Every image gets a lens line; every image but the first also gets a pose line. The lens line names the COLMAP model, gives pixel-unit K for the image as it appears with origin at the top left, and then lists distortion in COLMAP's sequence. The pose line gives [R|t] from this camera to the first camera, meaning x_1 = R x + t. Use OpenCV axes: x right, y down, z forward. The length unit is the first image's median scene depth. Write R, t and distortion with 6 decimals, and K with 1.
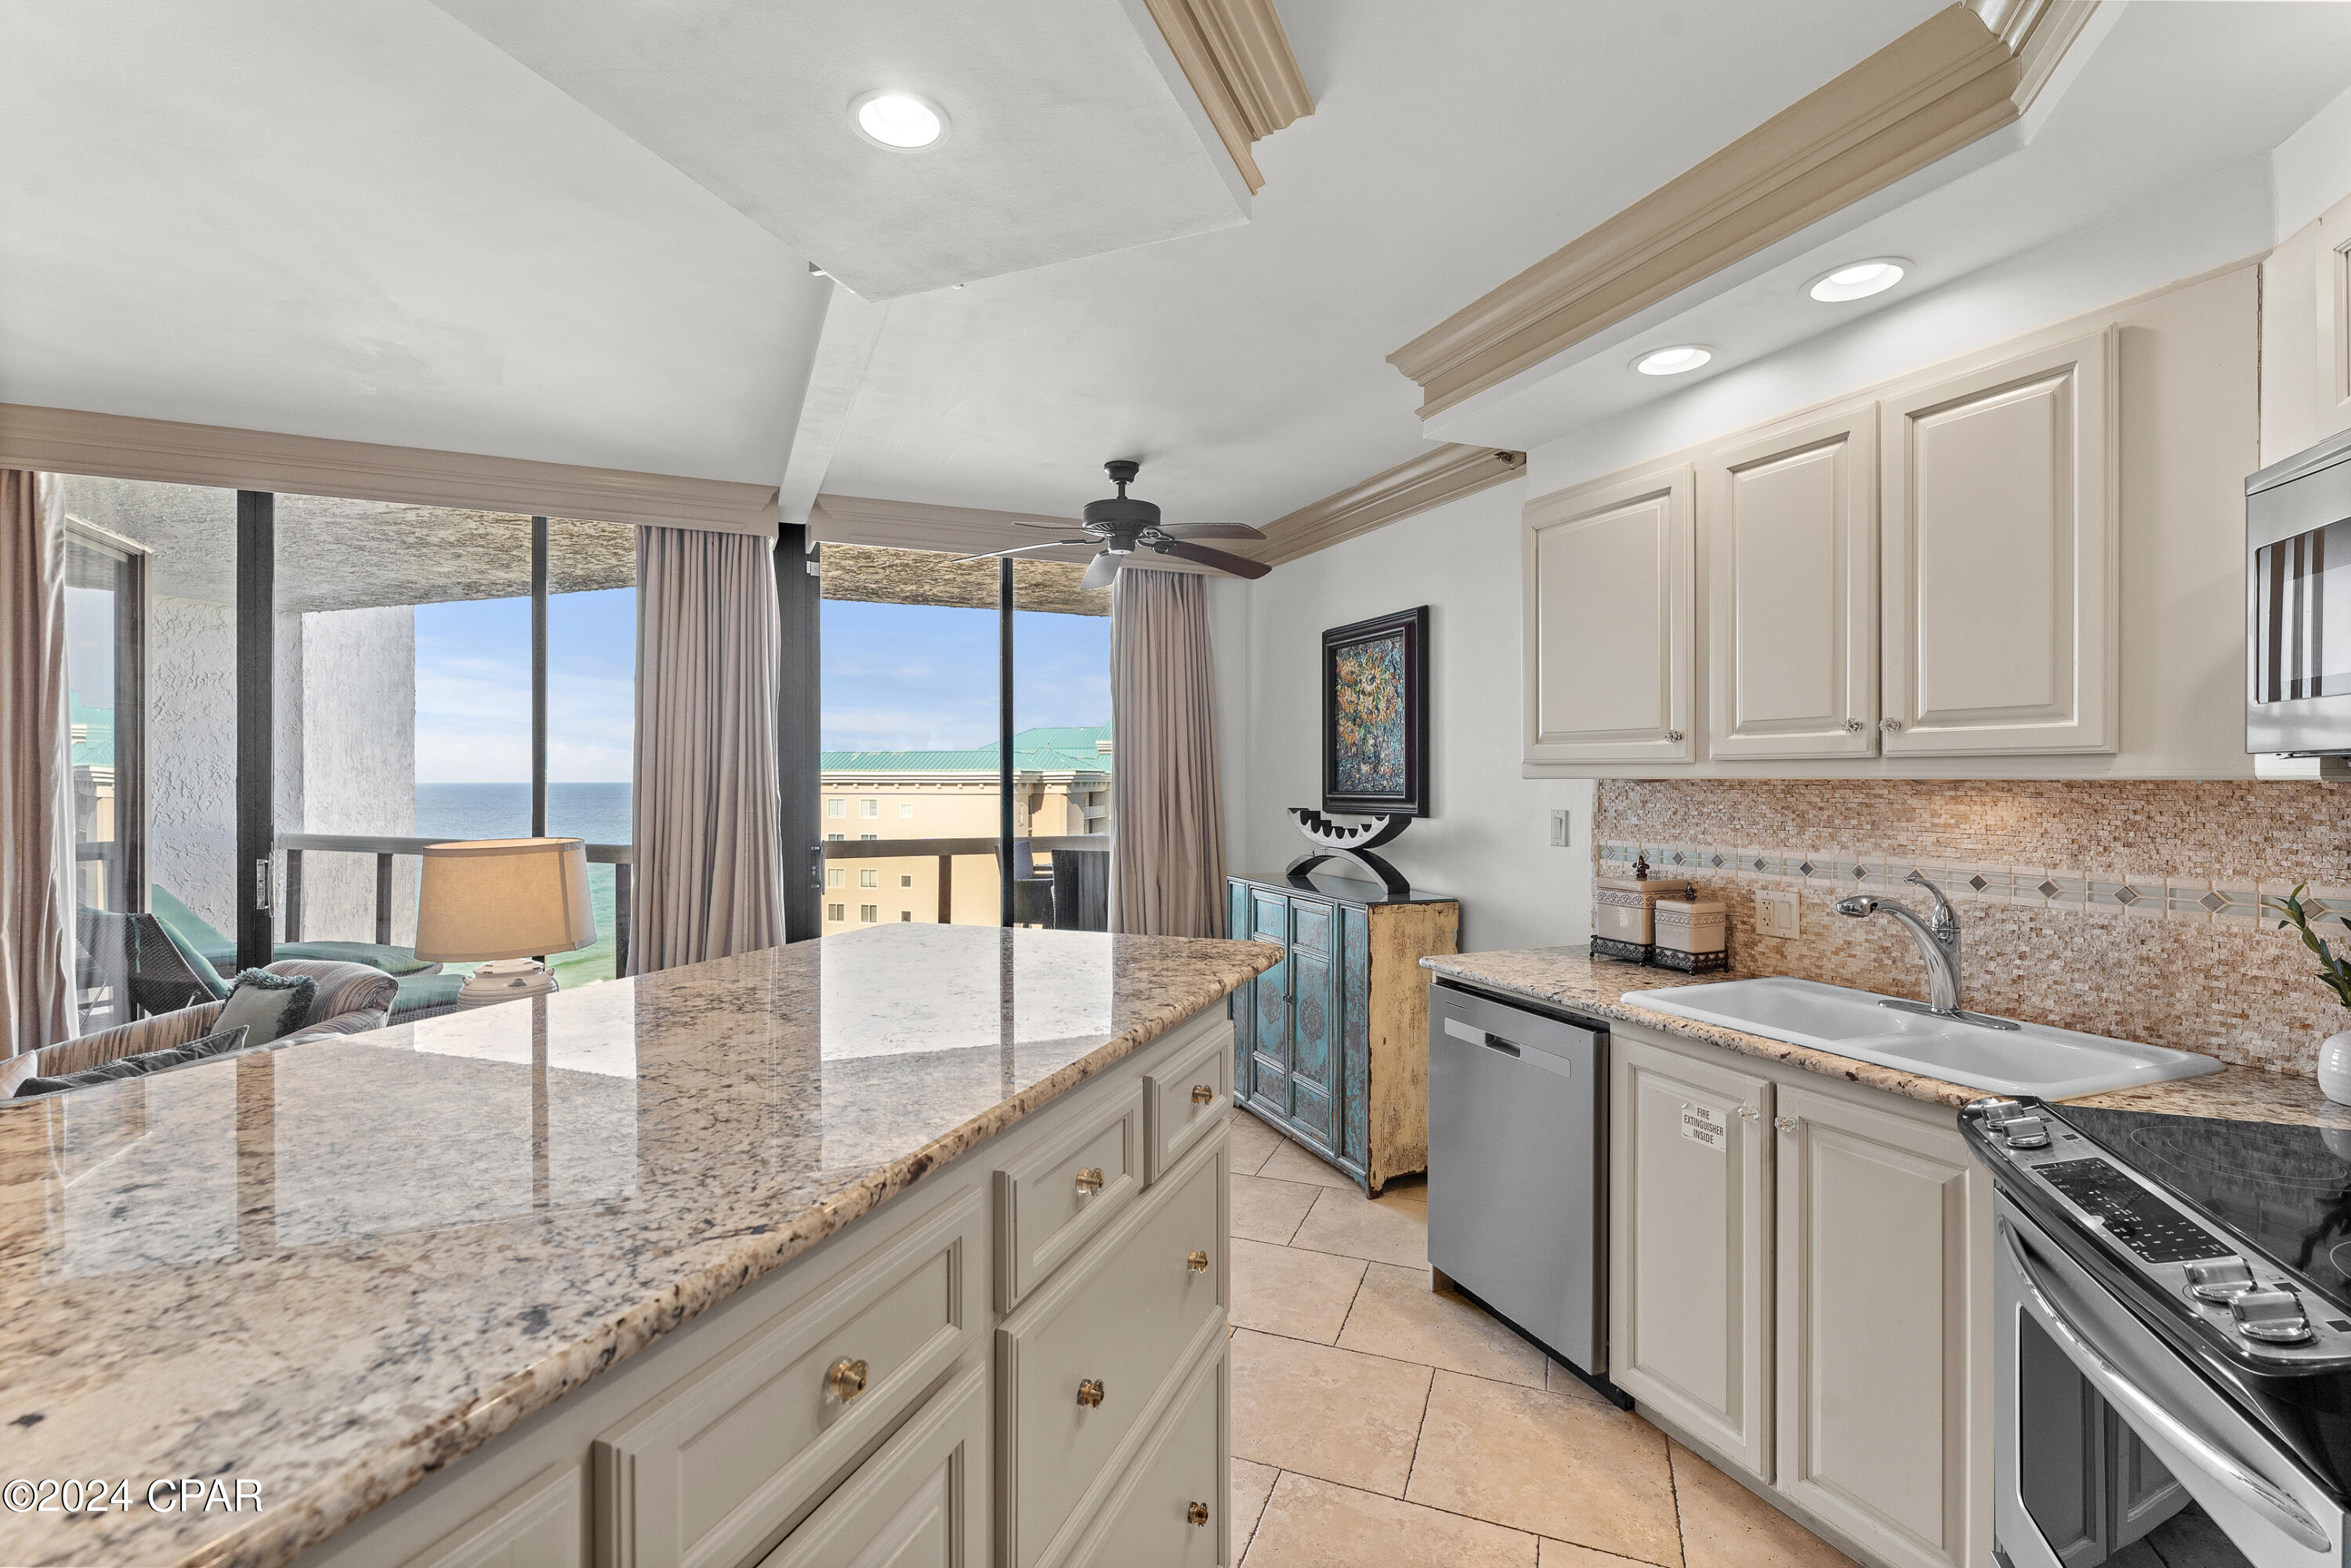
lens RADIAL K [[1053.0, 0, 1174.1], [0, 1053.0, 773.4], [0, 0, 1]] dist [-0.000832, -0.000013]
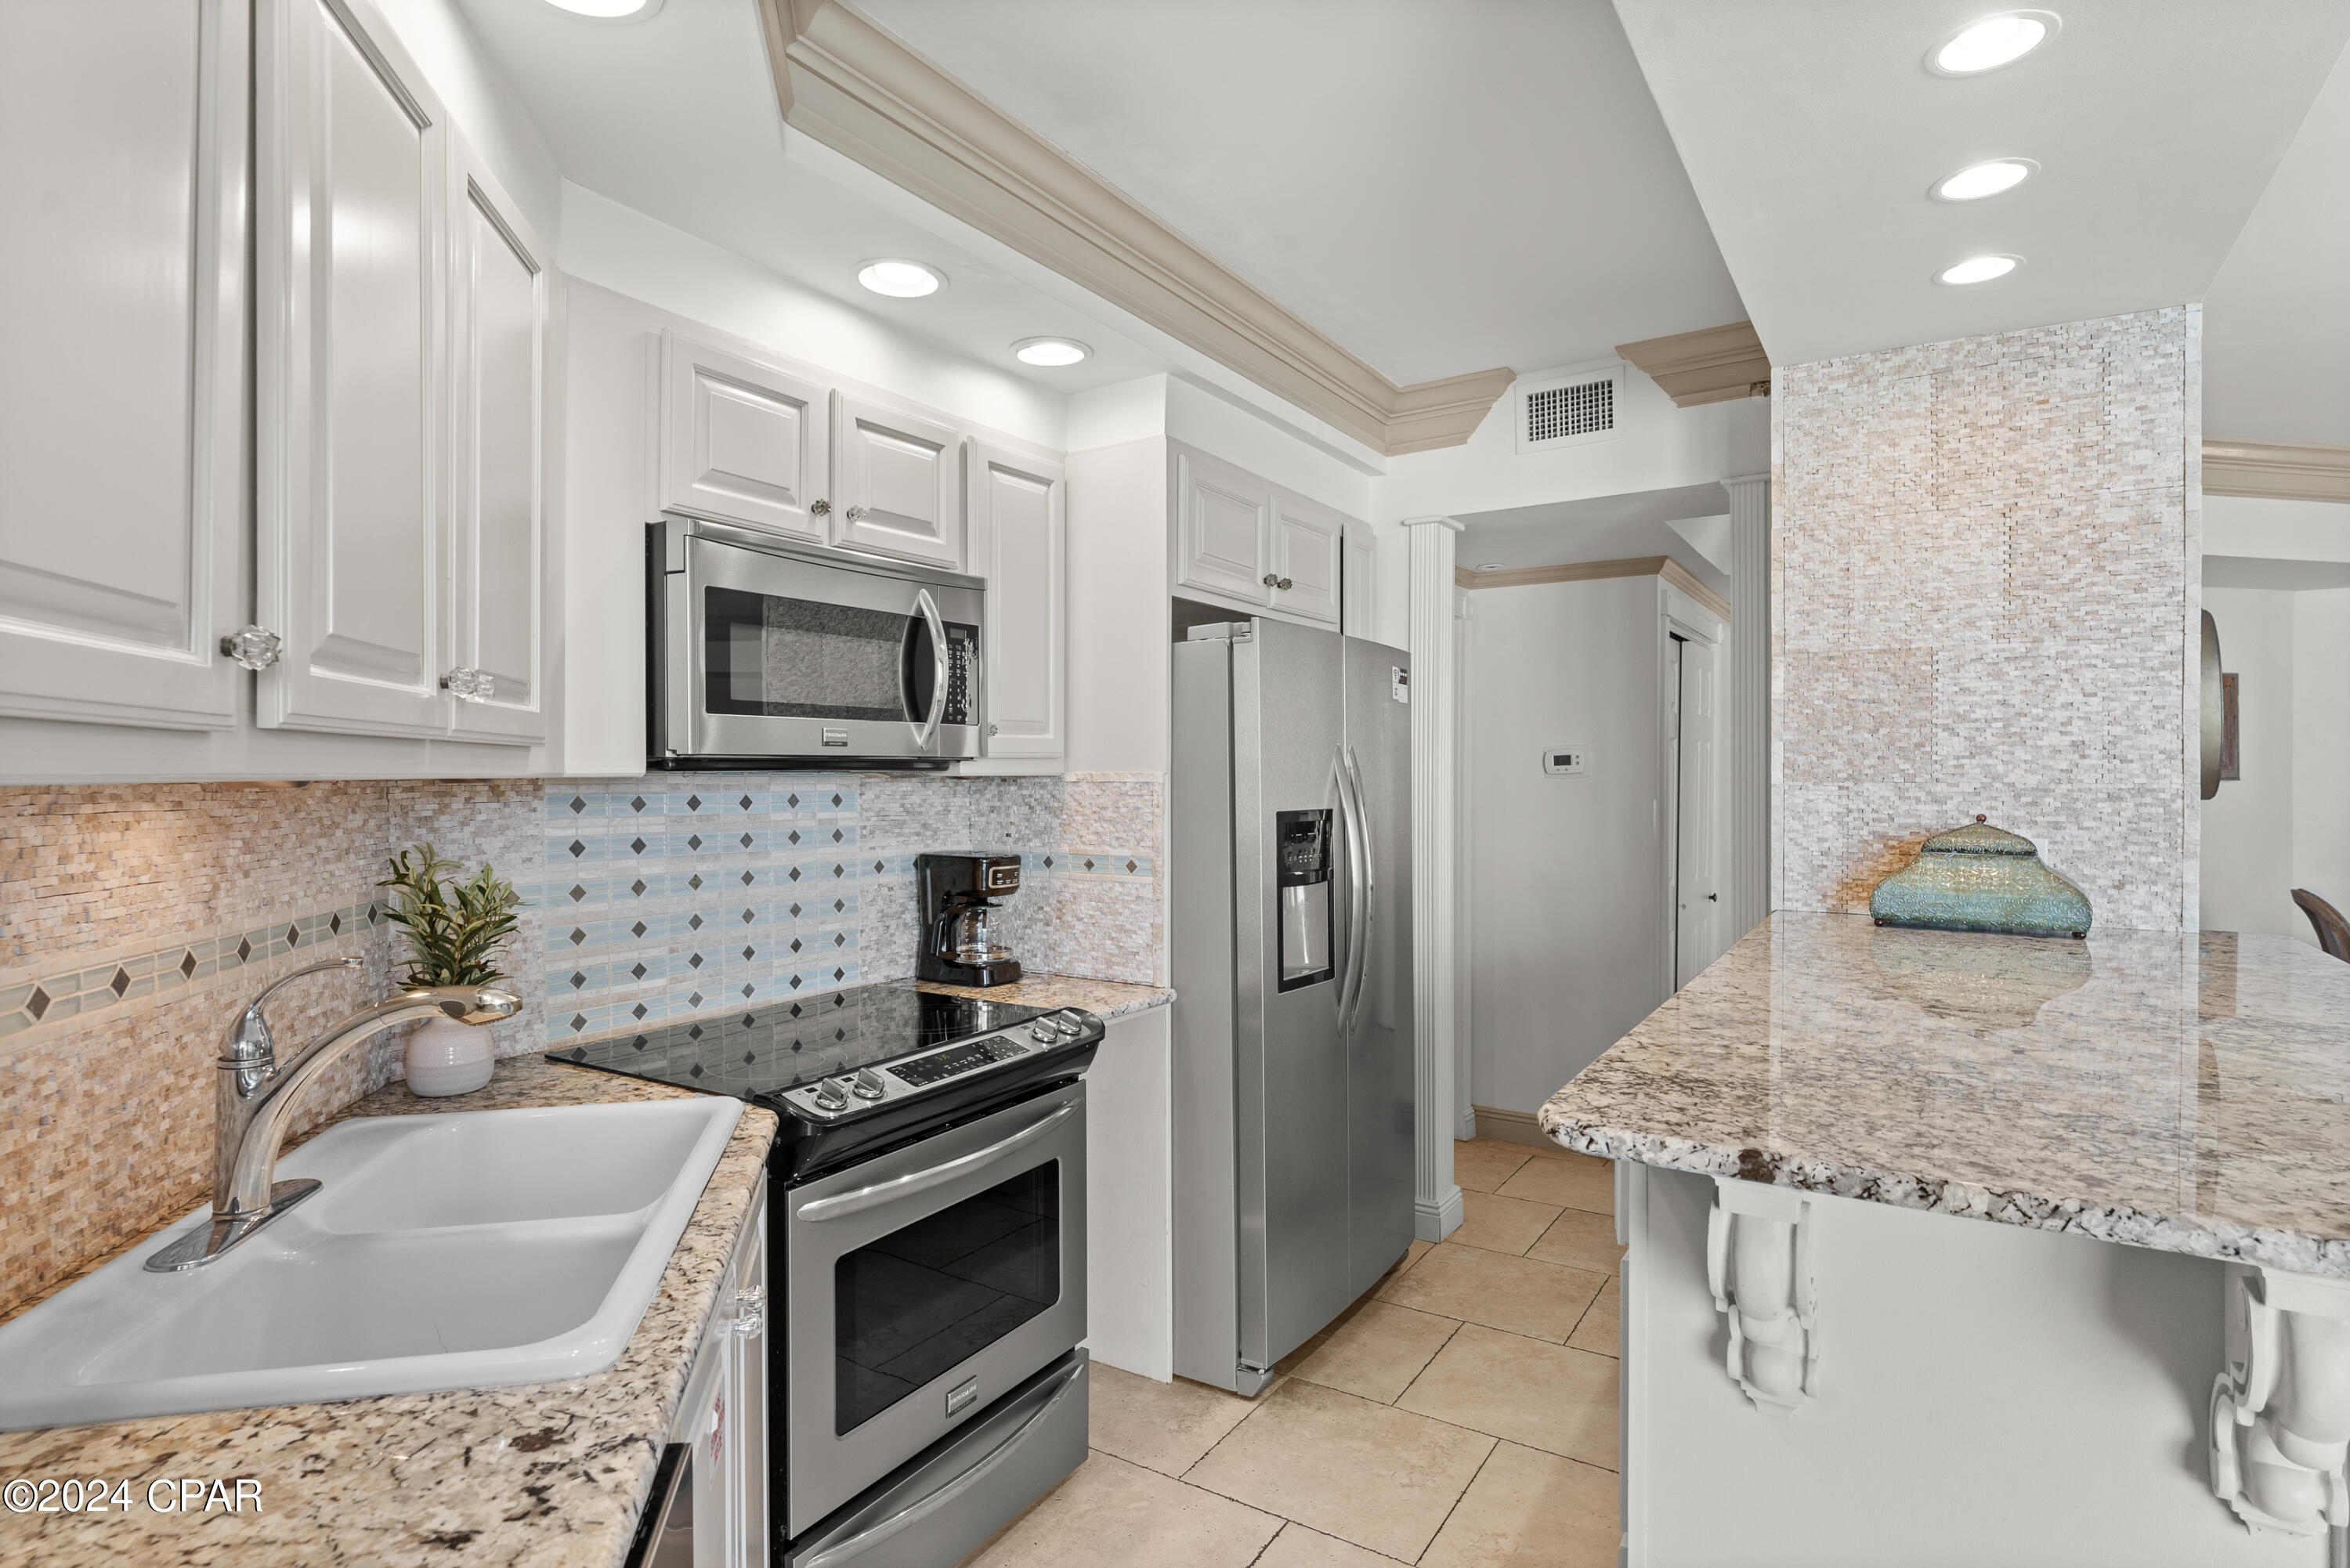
lens RADIAL K [[1206.9, 0, 1171.0], [0, 1206.9, 776.1], [0, 0, 1]] dist [-0.002801, -0.000572]
pose [[-0.979989, 0.000155, 0.199050, 0.137361], [0.000220, 1.000000, 0.000303, 0.003399], [-0.199050, 0.000341, -0.979989, 1.356006]]
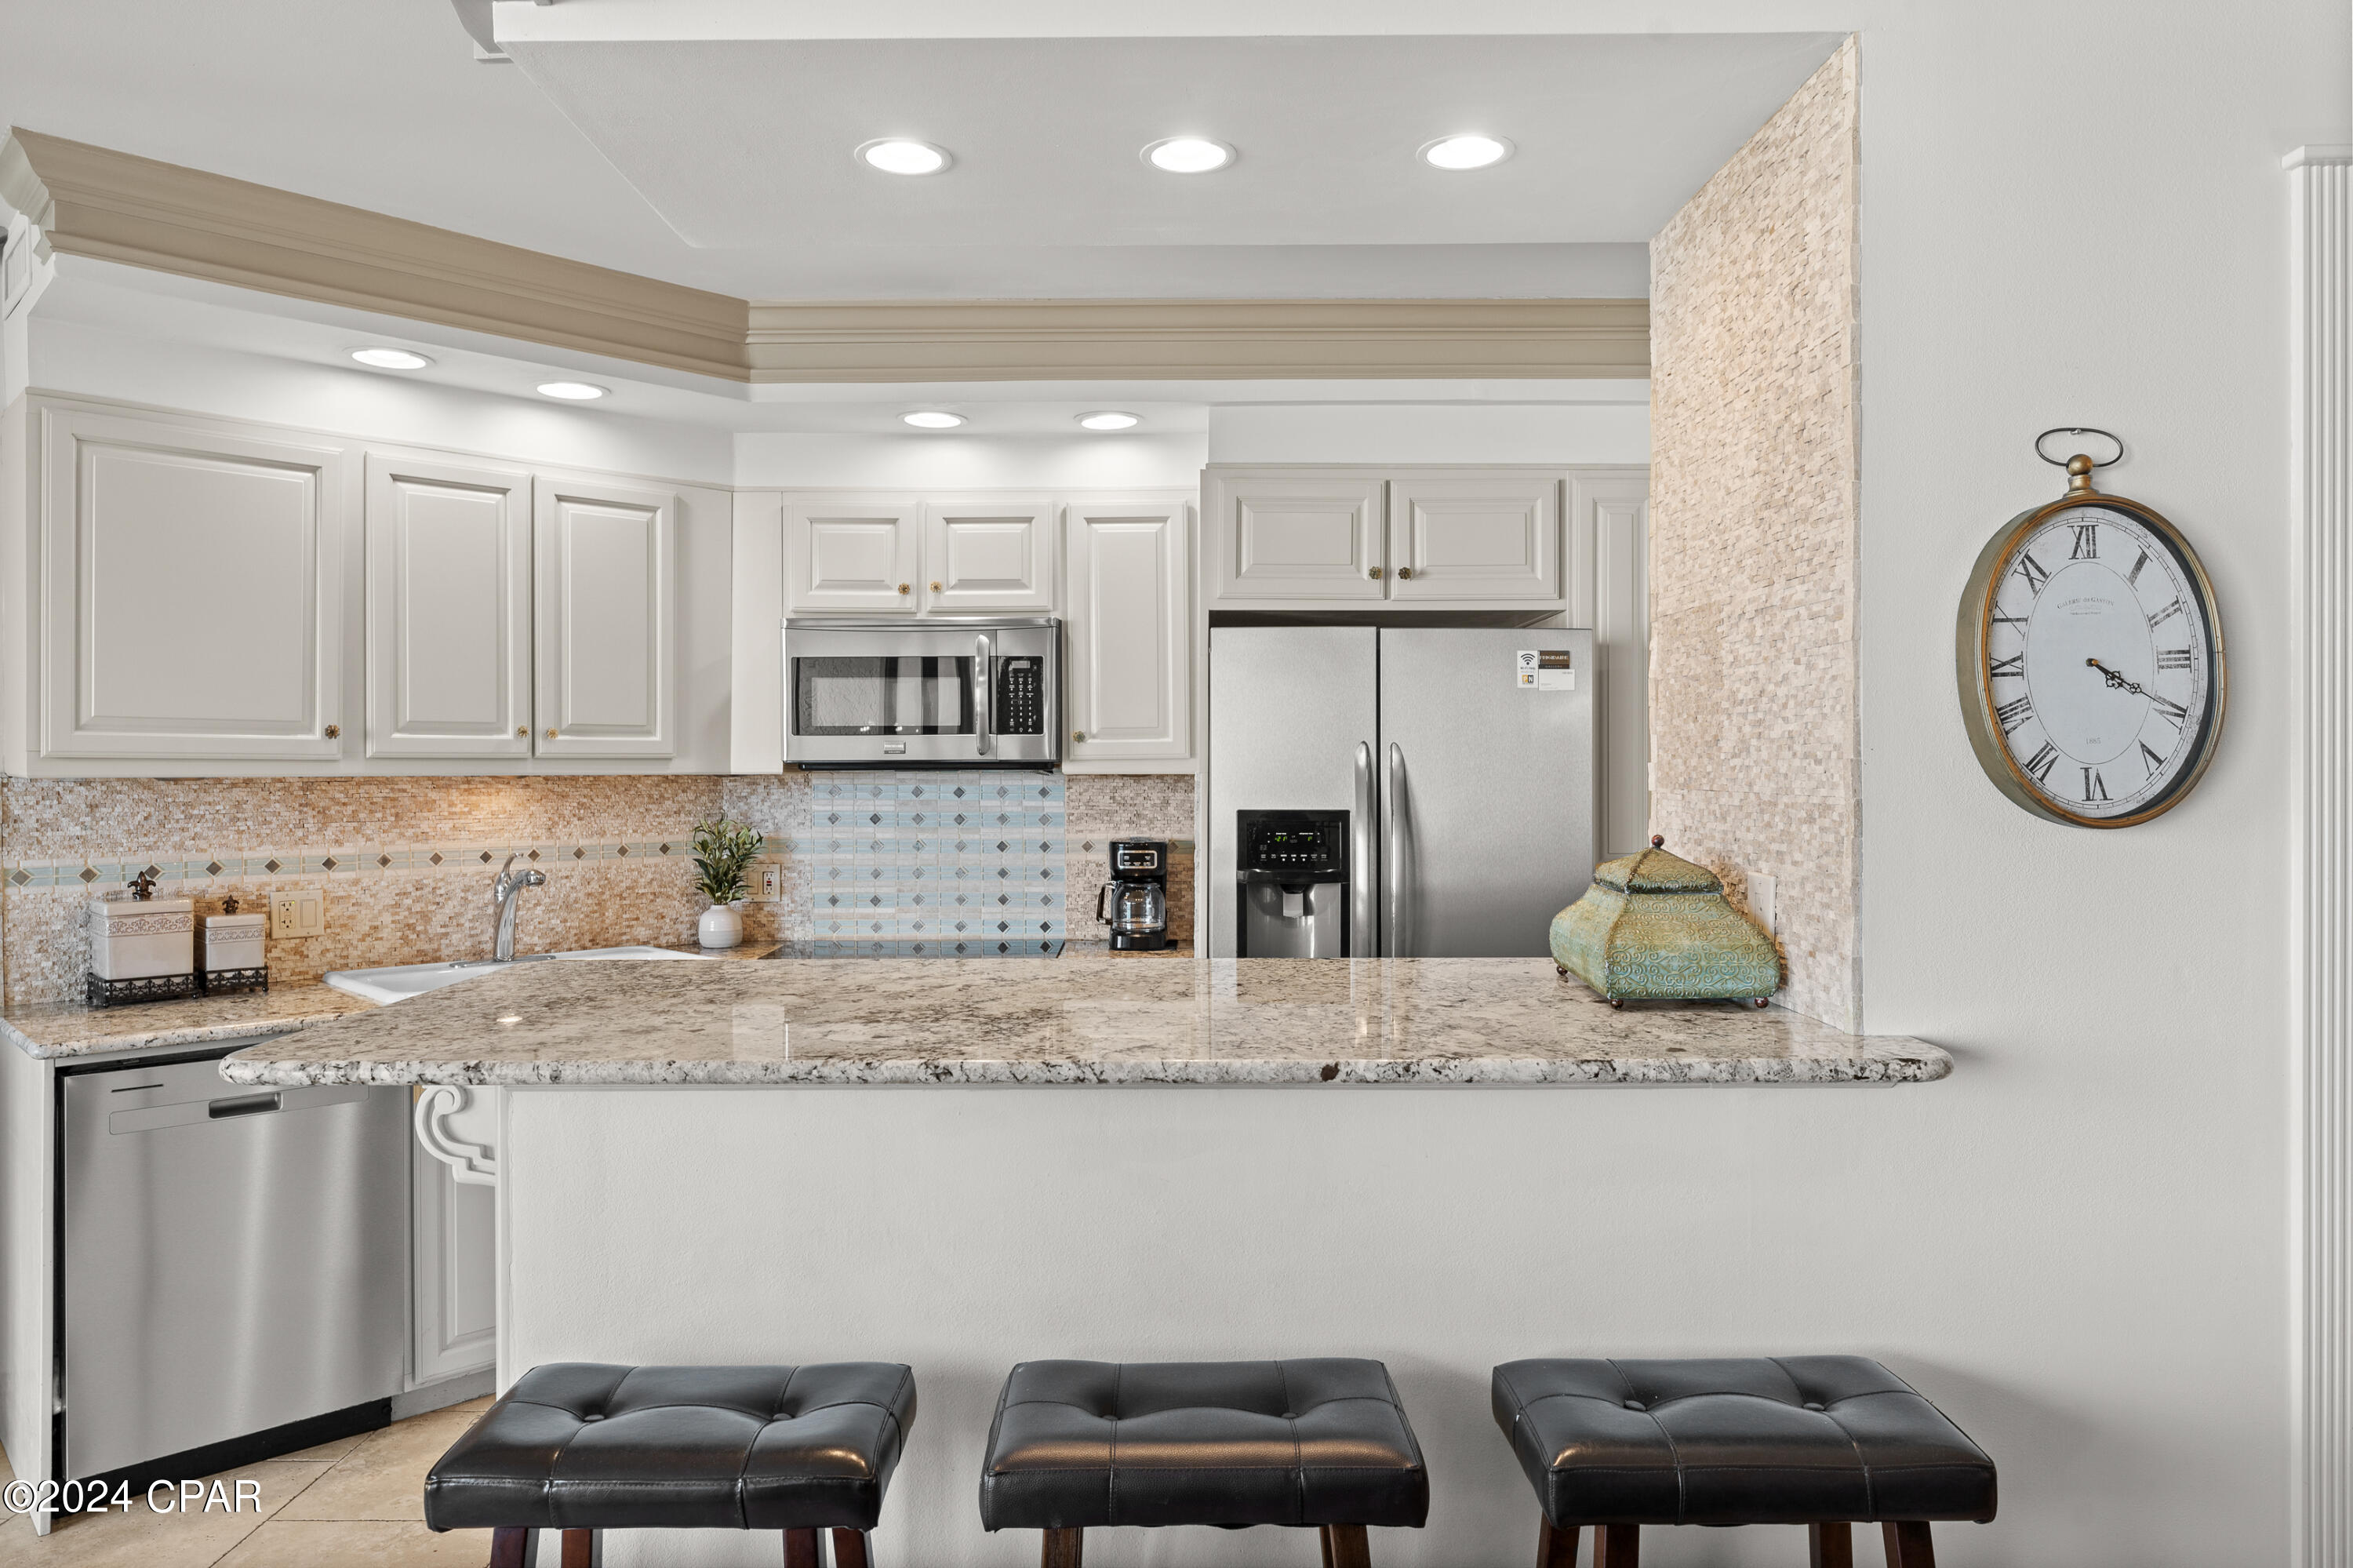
lens RADIAL K [[1535.4, 0, 1175.6], [0, 1535.4, 778.5], [0, 0, 1]] dist [0.007422, 0.000752]
pose [[-0.364492, -0.005369, 0.931191, -1.154134], [-0.001041, 0.999985, 0.005358, -0.000919], [-0.931206, 0.000984, -0.364493, 0.831637]]
